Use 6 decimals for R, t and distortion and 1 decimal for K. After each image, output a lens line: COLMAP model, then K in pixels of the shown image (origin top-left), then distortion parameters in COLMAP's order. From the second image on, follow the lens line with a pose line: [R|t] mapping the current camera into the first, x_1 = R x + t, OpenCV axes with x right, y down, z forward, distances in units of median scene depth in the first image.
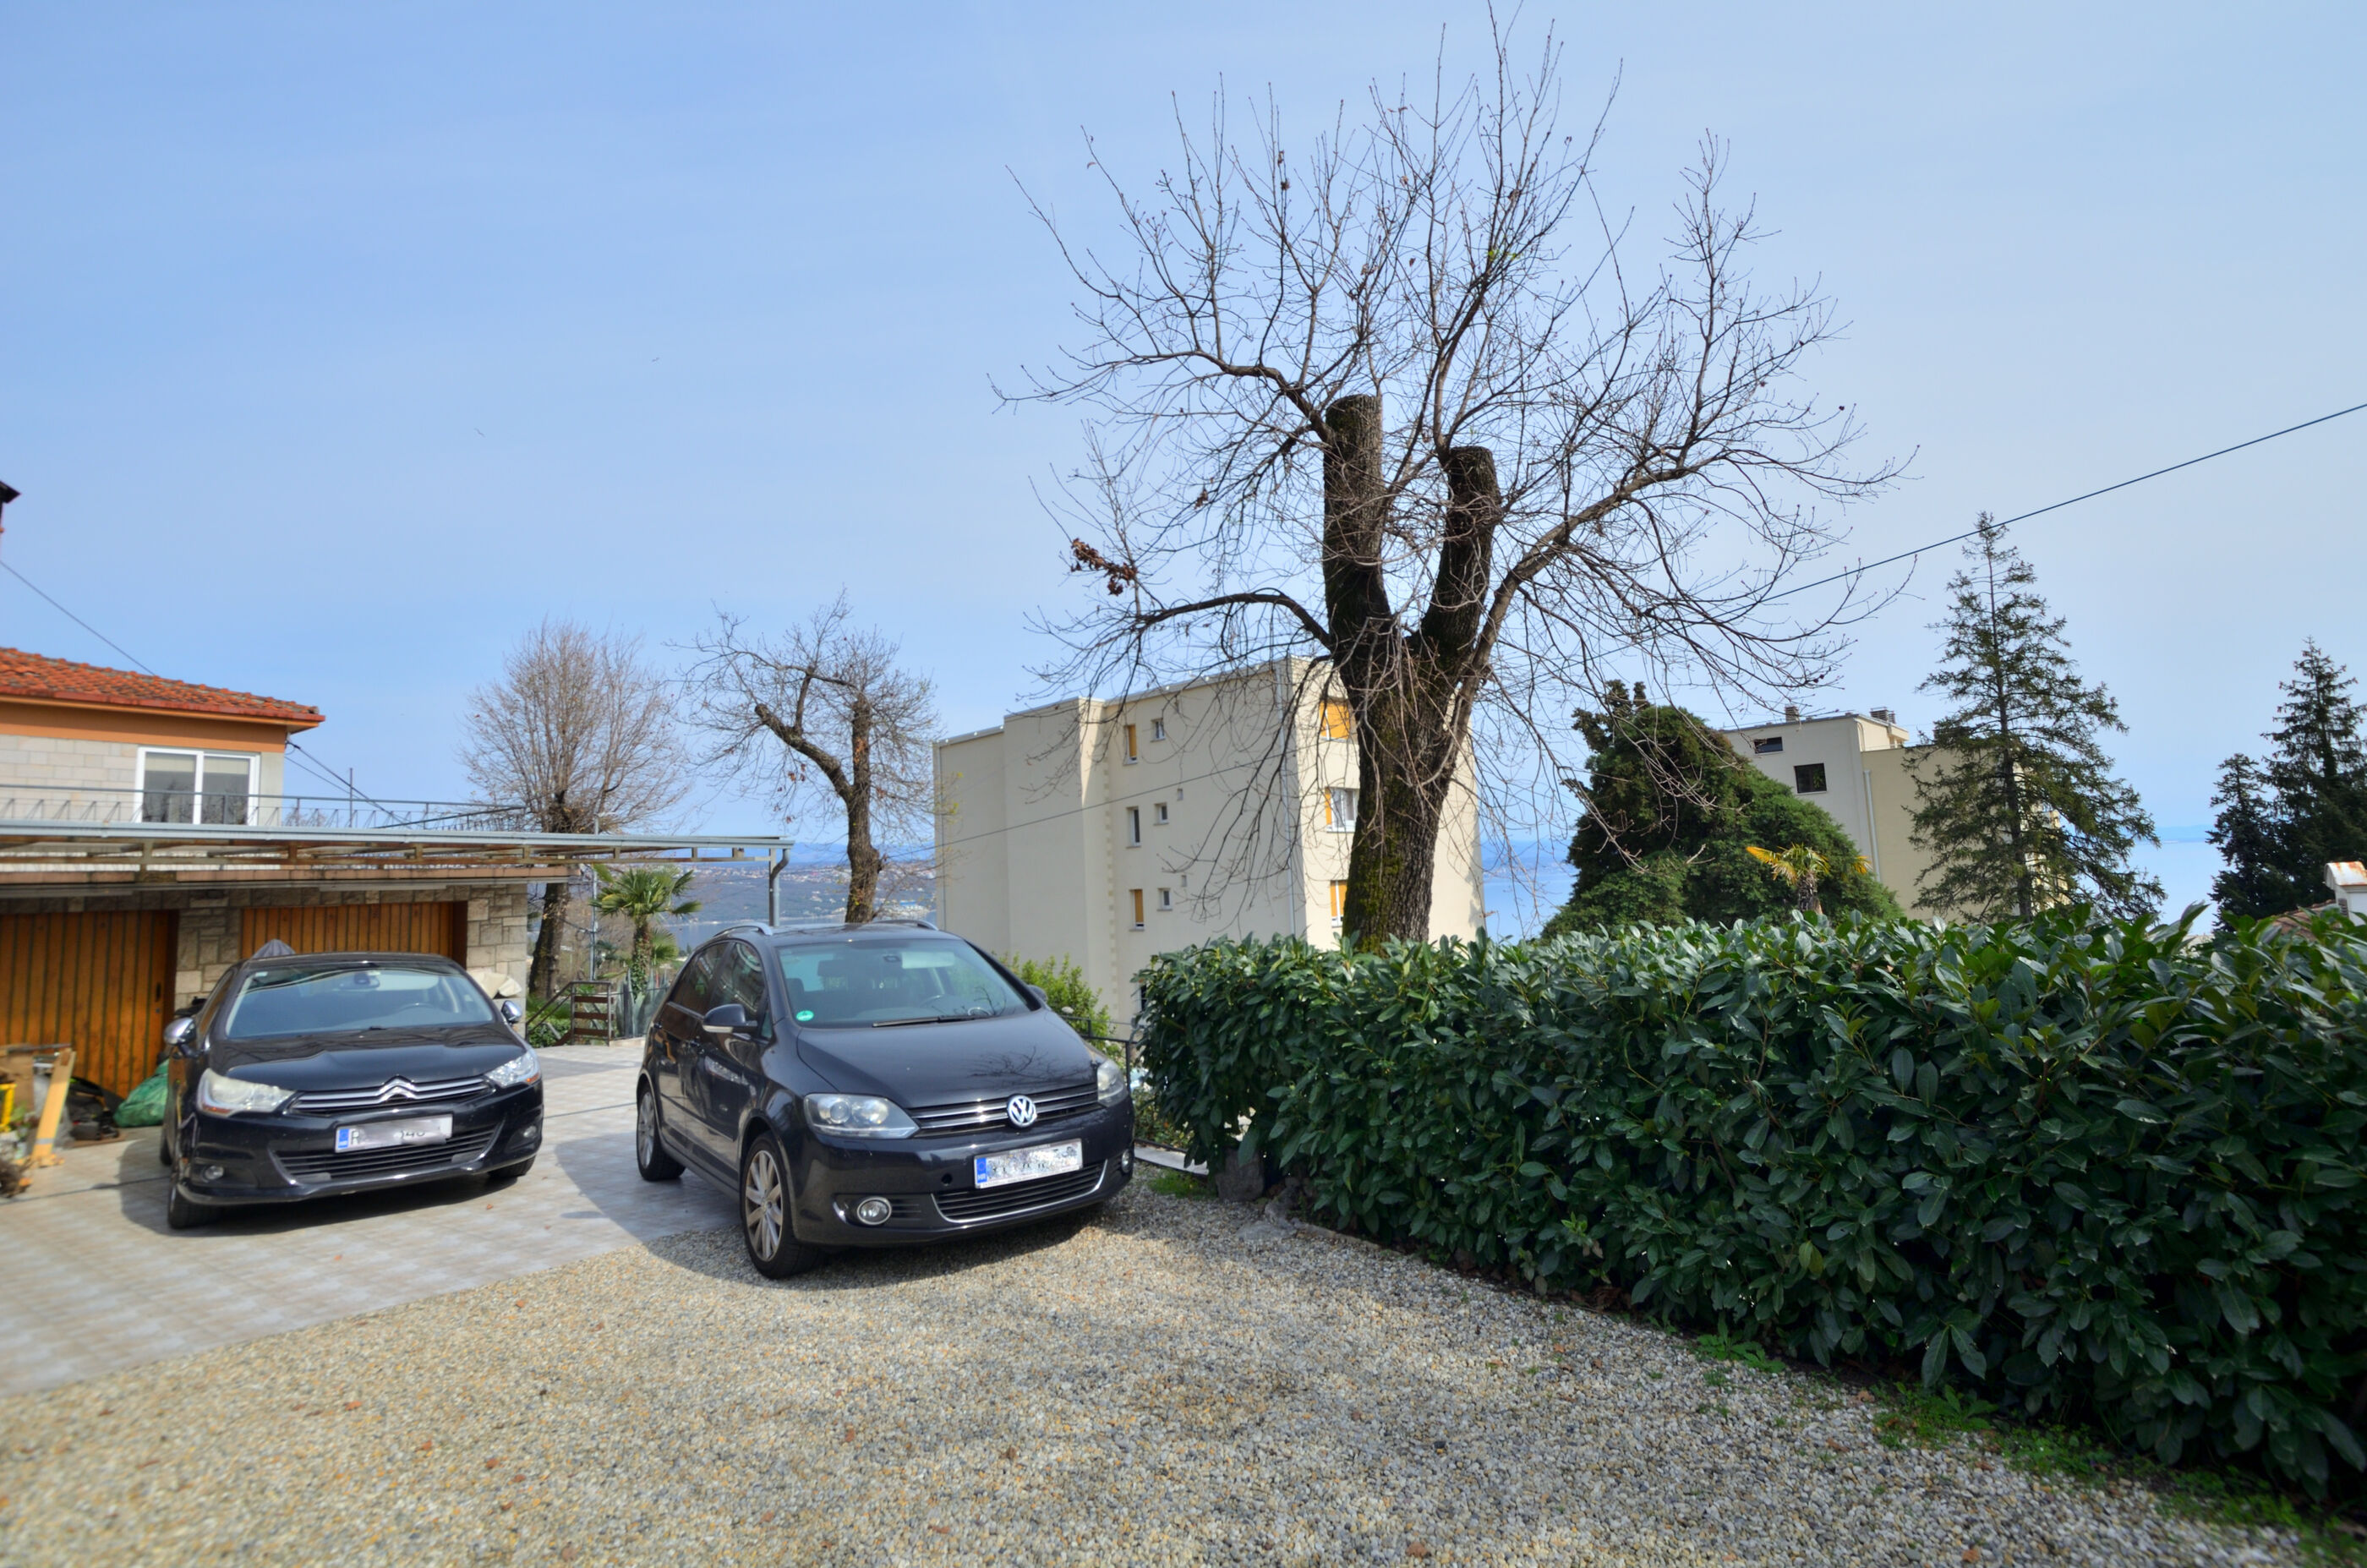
lens RADIAL K [[1037.3, 0, 1188.3], [0, 1037.3, 777.5], [0, 0, 1]] dist [-0.027039, 0.000111]
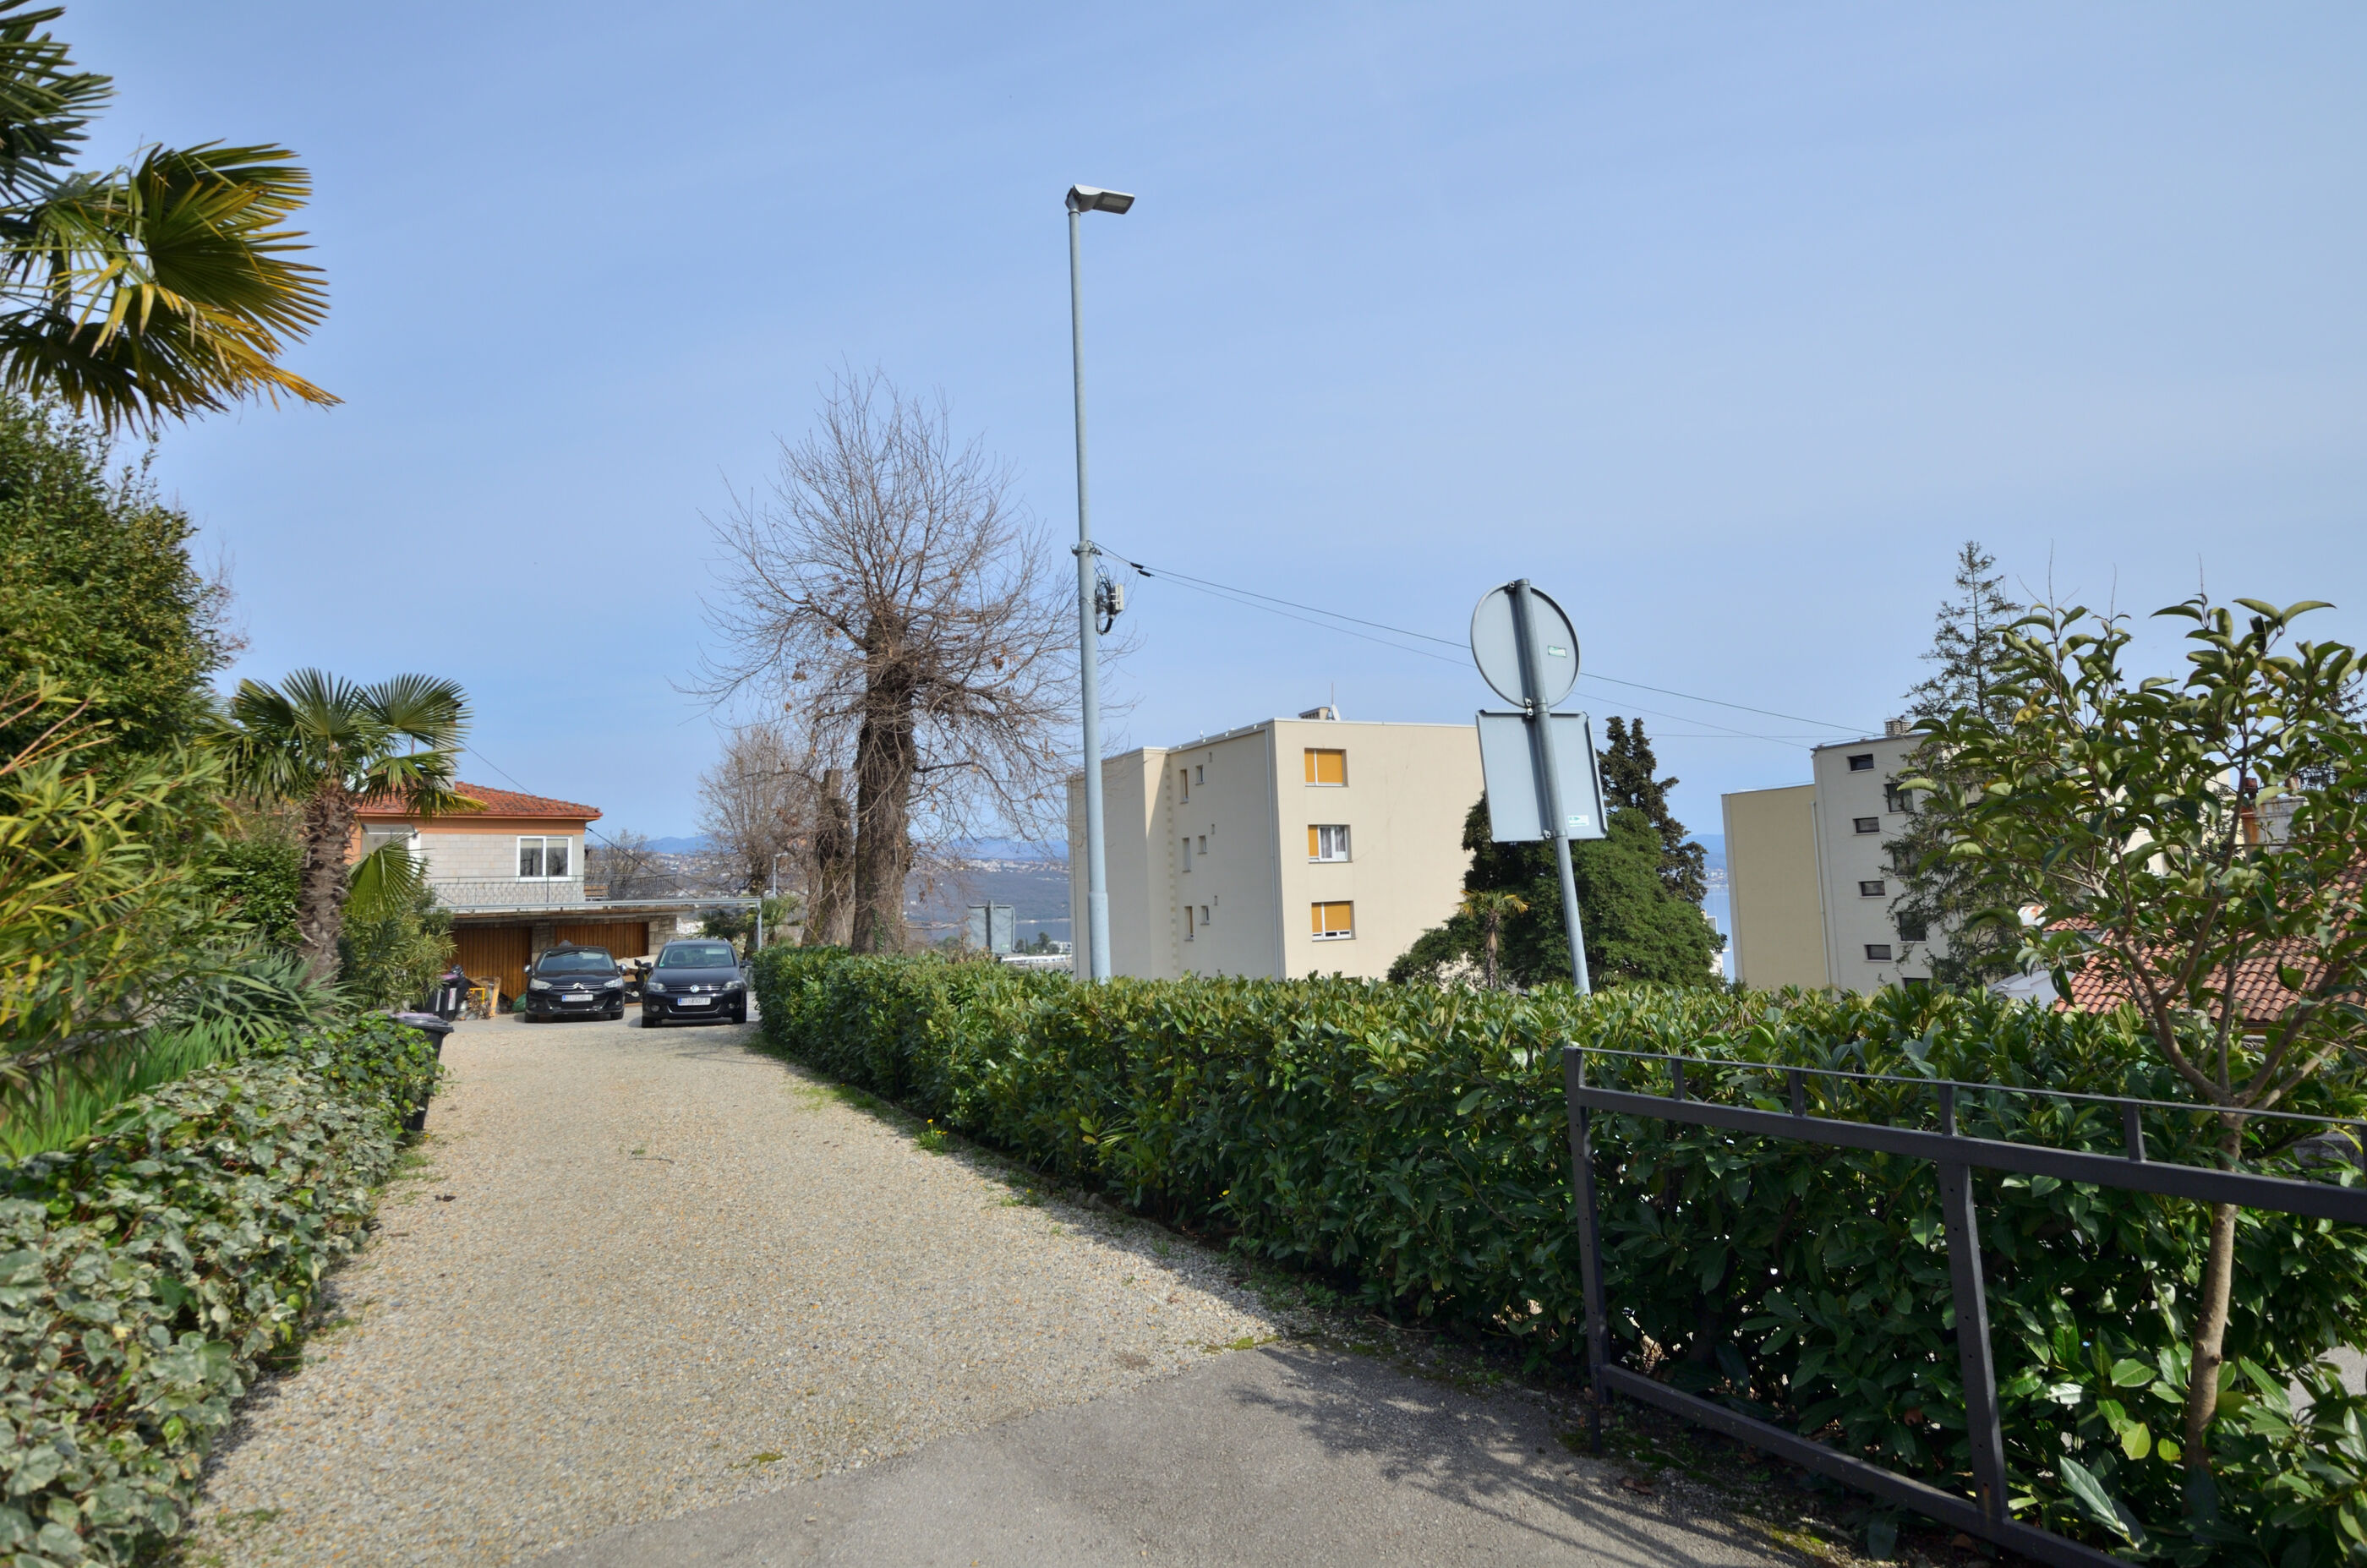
lens RADIAL K [[1218.7, 0, 1186.2], [0, 1218.7, 780.1], [0, 0, 1]] dist [-0.034866, 0.012303]
pose [[0.953798, -0.019813, -0.299796, 0.839623], [0.025823, 0.999537, 0.016099, -0.138937], [0.299338, -0.023097, 0.953868, -0.785127]]
